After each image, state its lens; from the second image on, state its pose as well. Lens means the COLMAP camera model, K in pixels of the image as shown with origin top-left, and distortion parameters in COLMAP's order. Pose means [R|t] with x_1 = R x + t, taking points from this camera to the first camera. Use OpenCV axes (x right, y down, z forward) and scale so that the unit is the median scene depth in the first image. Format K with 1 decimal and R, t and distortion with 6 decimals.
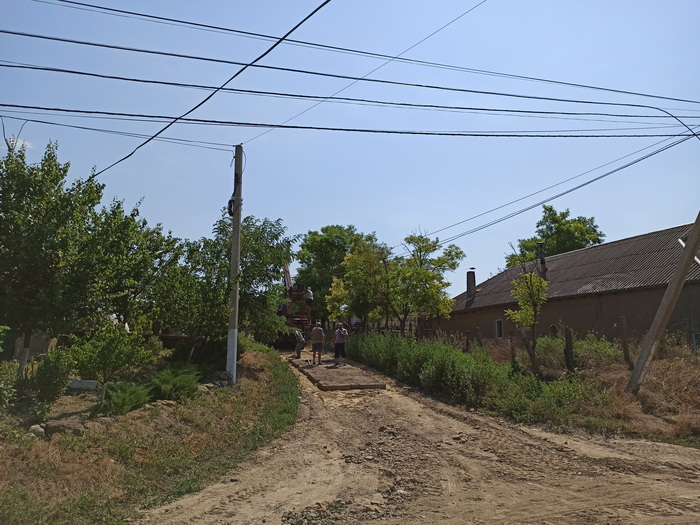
lens RADIAL K [[520.1, 0, 350.0], [0, 520.1, 262.5], [0, 0, 1]] dist [0.008001, 0.004893]
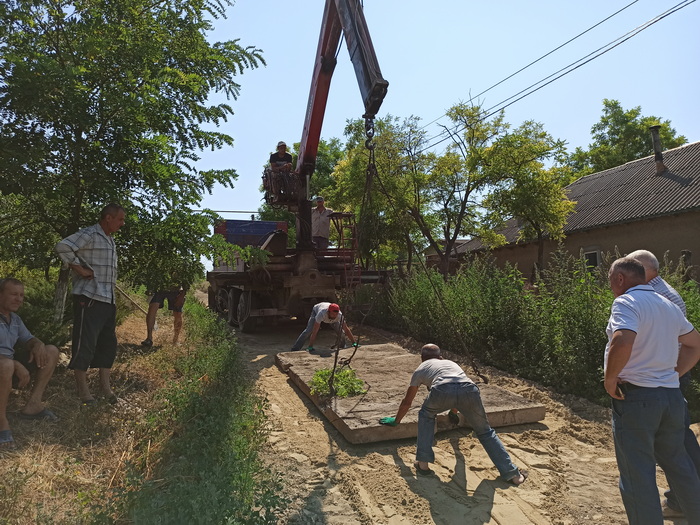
lens RADIAL K [[520.1, 0, 350.0], [0, 520.1, 262.5], [0, 0, 1]] dist [0.008001, 0.004893]
pose [[0.998175, -0.019266, 0.057234, -0.026245], [0.014229, 0.996093, 0.087153, 0.046017], [-0.058690, -0.086180, 0.994549, 0.284727]]
